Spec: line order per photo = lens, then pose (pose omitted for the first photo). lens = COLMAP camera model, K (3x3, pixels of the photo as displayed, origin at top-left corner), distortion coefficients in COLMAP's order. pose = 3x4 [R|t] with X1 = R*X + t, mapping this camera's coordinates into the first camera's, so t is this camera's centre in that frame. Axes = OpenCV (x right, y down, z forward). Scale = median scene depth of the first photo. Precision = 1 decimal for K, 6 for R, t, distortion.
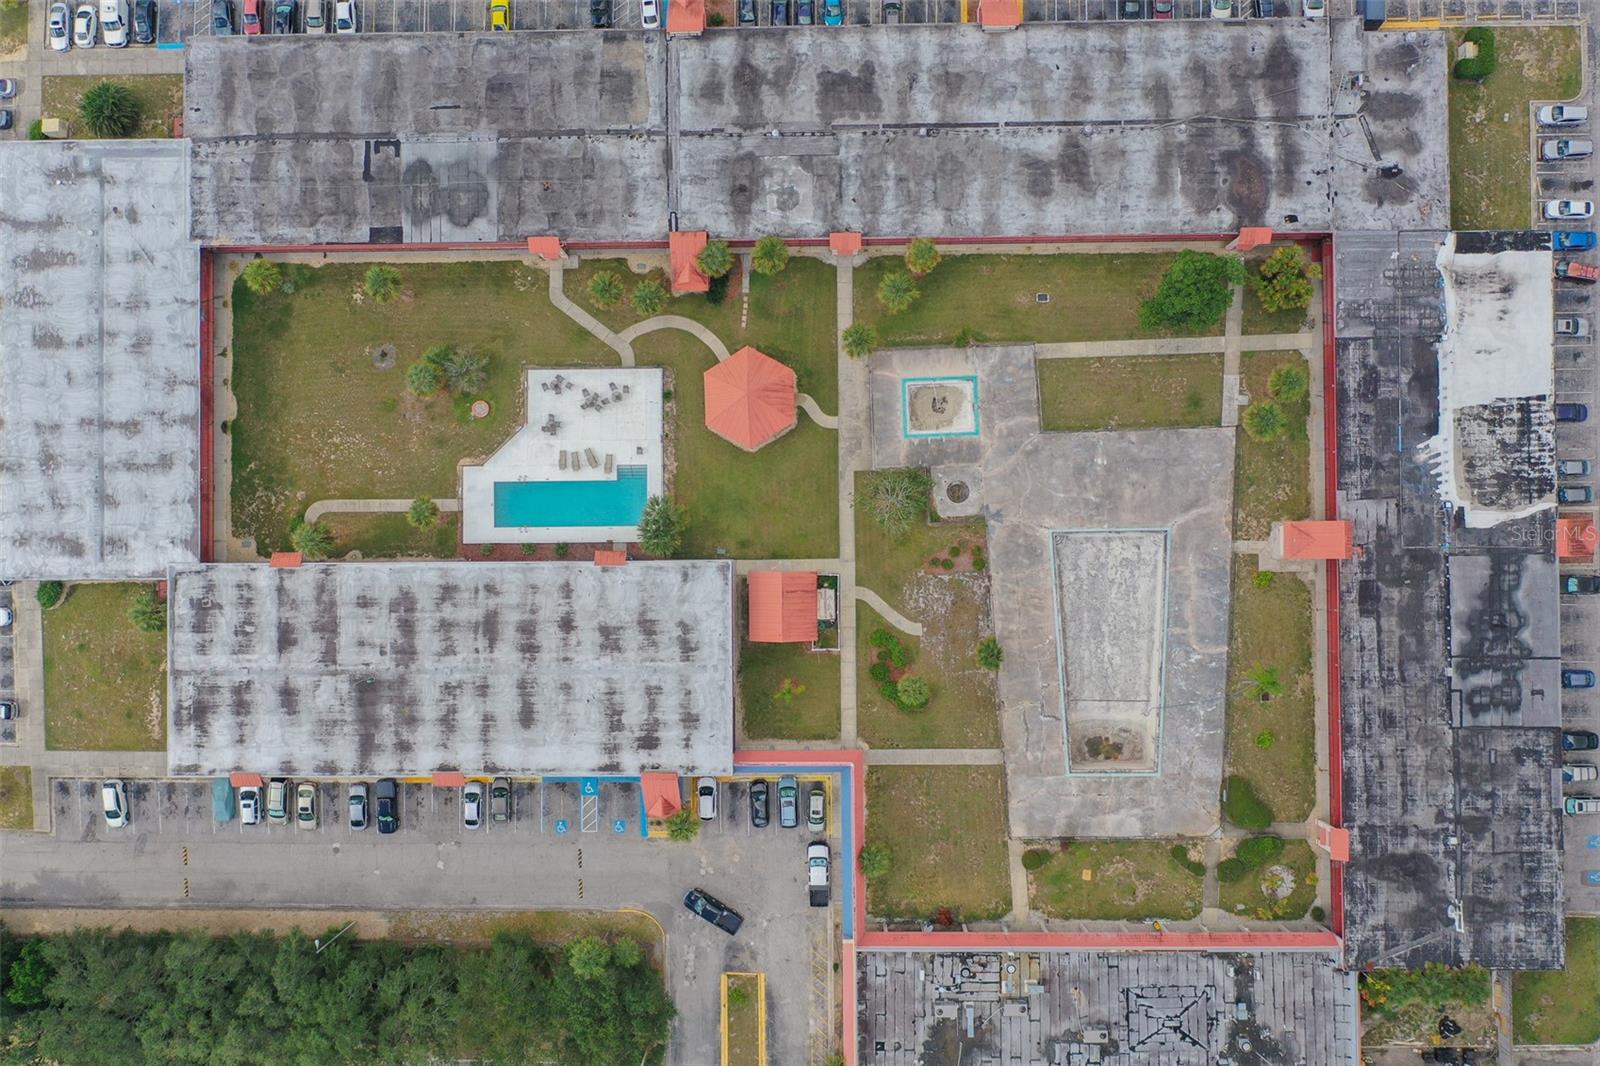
lens RADIAL K [[1258.7, 0, 803.5], [0, 1258.7, 530.6], [0, 0, 1]] dist [0.007427, 0.002248]
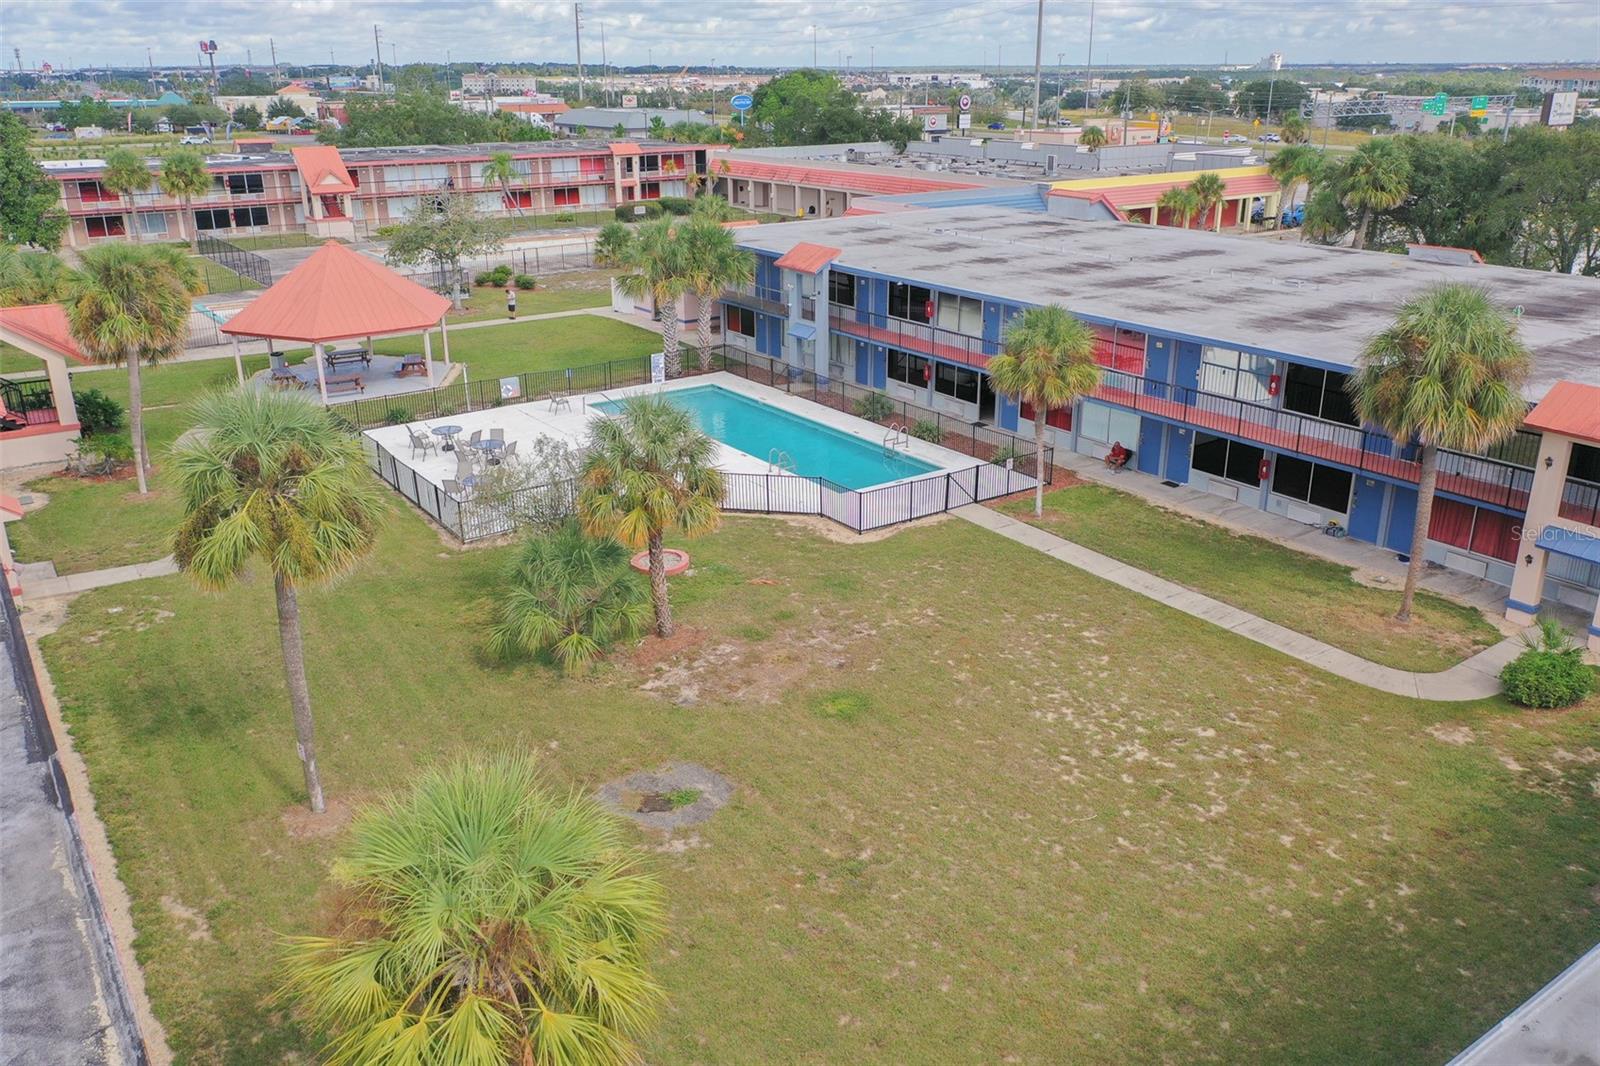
lens RADIAL K [[1258.7, 0, 804.2], [0, 1258.7, 536.5], [0, 0, 1]] dist [0.007427, 0.002248]
pose [[-0.570195, -0.264859, 0.777642, -0.494876], [0.821489, -0.190449, 0.537480, -0.221431], [0.005745, 0.945293, 0.326172, 0.910295]]
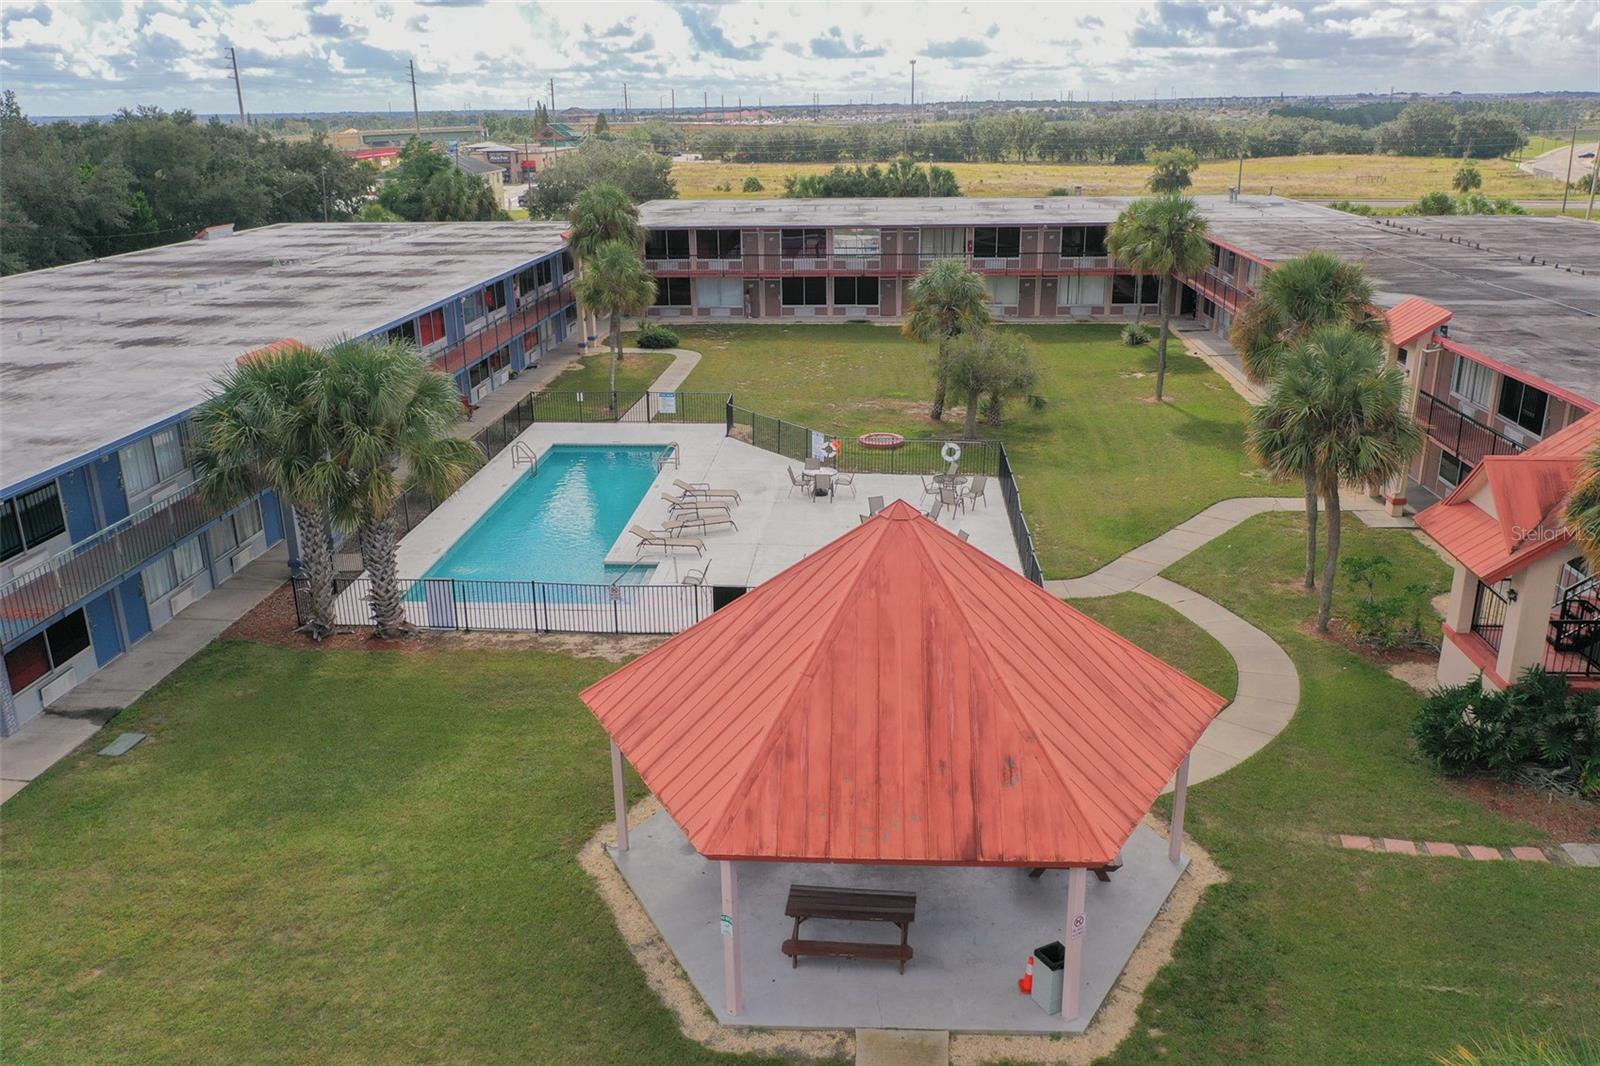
lens RADIAL K [[1258.7, 0, 803.4], [0, 1258.7, 536.7], [0, 0, 1]] dist [0.007427, 0.002248]
pose [[-0.083420, 0.350894, -0.932692, 0.097162], [-0.996190, -0.005485, 0.087035, -0.106032], [0.025425, 0.936399, 0.350015, 0.904216]]
